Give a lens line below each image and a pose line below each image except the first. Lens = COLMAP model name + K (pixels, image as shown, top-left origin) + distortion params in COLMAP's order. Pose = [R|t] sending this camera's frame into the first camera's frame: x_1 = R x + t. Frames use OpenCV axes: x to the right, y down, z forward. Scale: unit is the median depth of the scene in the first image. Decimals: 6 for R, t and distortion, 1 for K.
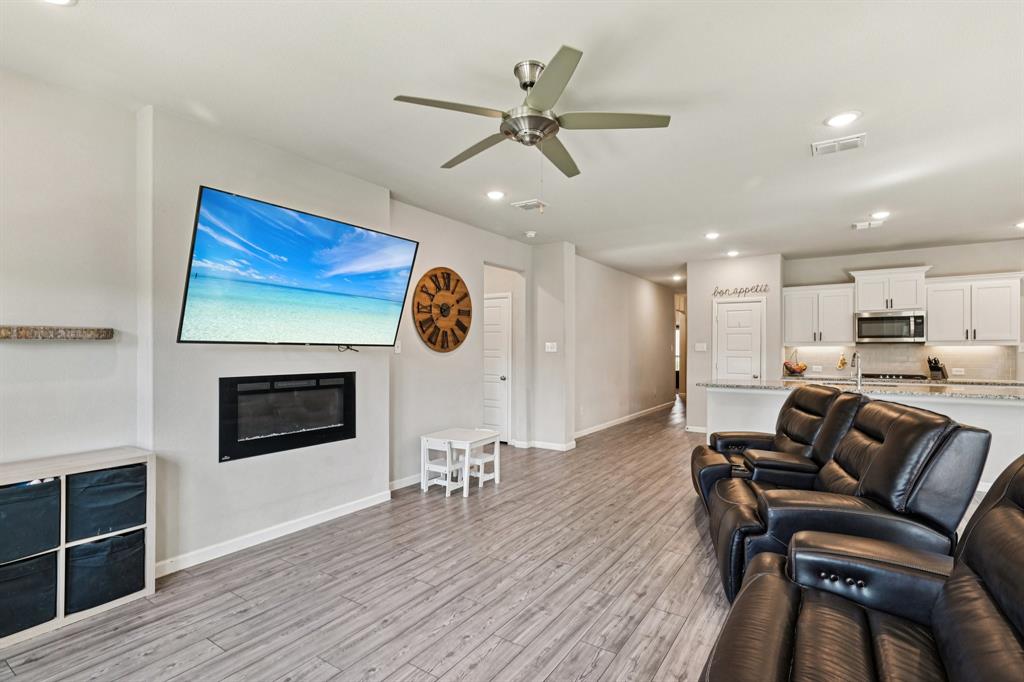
lens RADIAL K [[484.4, 0, 513.9], [0, 484.4, 346.7], [0, 0, 1]] dist [0.001713, 0.000326]
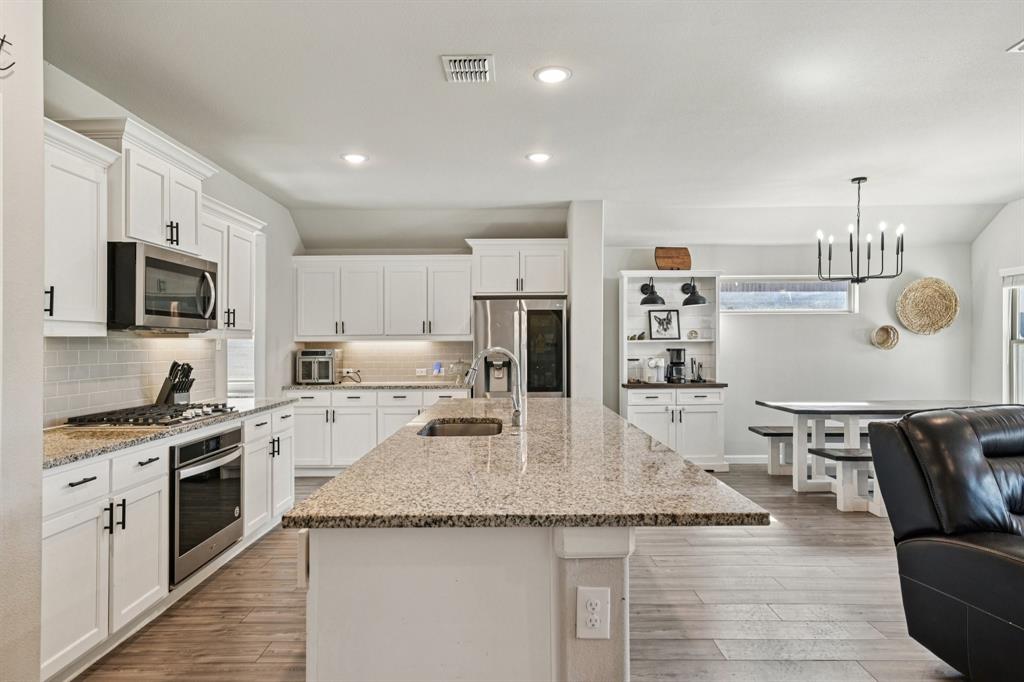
lens RADIAL K [[604.5, 0, 512.0], [0, 604.5, 341.0], [0, 0, 1]] dist [0.002246, 0.000432]
pose [[-0.557886, 0.009466, 0.829864, 0.271684], [0.000129, 0.999936, -0.011319, 0.010015], [-0.829918, -0.006208, -0.557851, 1.430515]]
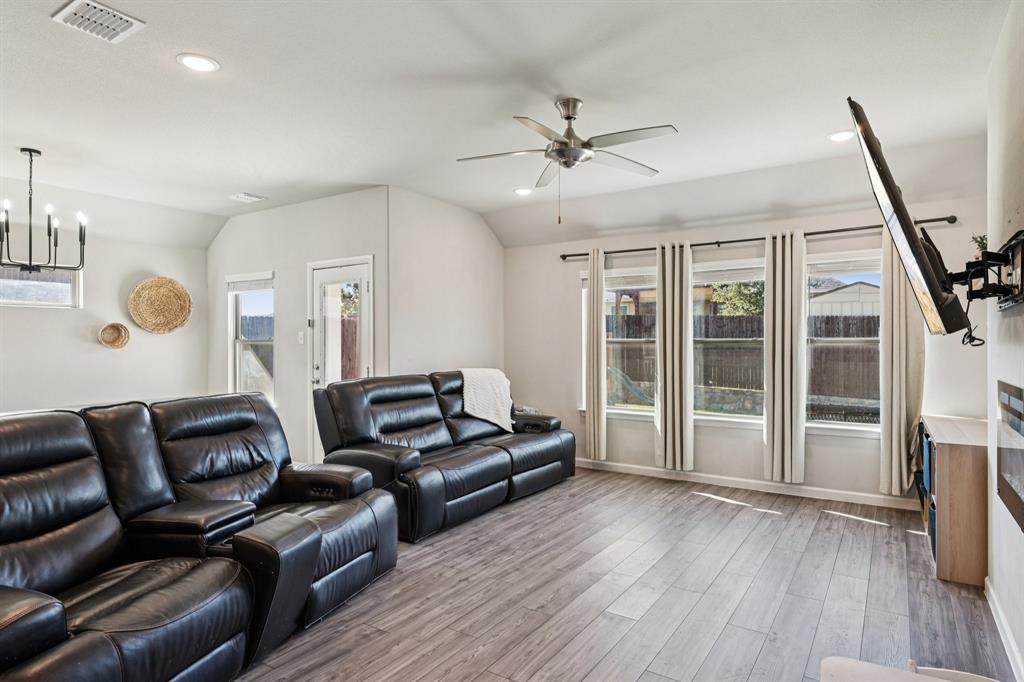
lens RADIAL K [[575.2, 0, 512.0], [0, 575.2, 341.0], [0, 0, 1]] dist [0.002597, 0.000572]
pose [[-1.000000, -0.000144, -0.000529, 0.087133], [-0.000140, 0.999971, -0.007628, 0.006975], [0.000530, -0.007628, -0.999971, 1.199991]]
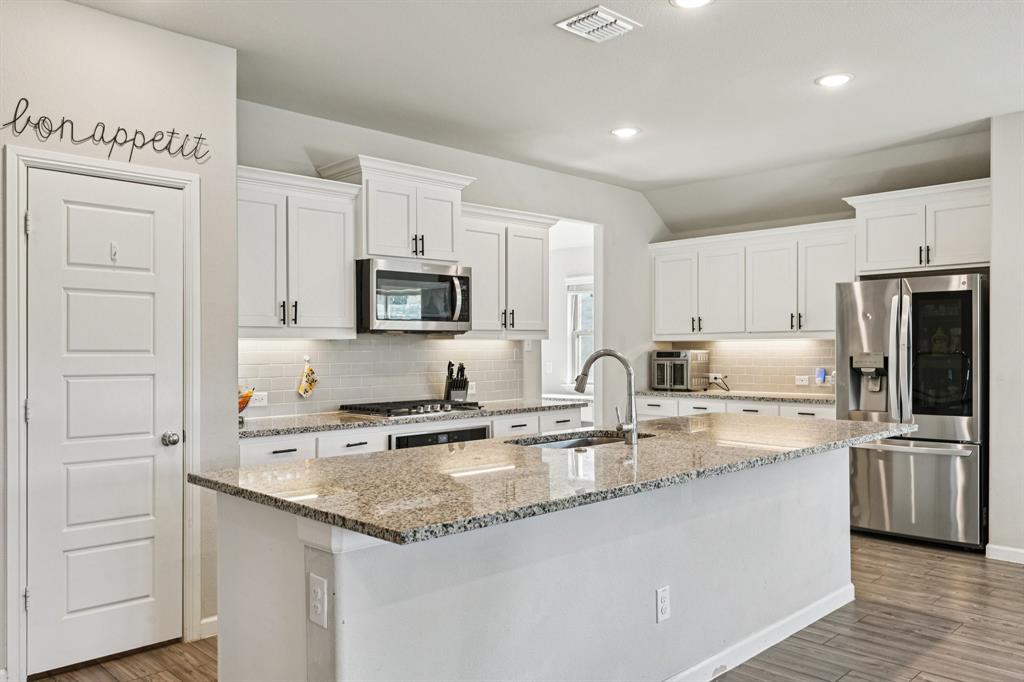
lens RADIAL K [[776.3, 0, 512.0], [0, 776.3, 341.0], [0, 0, 1]] dist [-0.000712, 0.000795]
pose [[0.199667, 0.007904, 0.979832, 0.121577], [-0.000601, 0.999968, -0.007944, 0.008137], [-0.979864, 0.000997, 0.199666, 1.055635]]
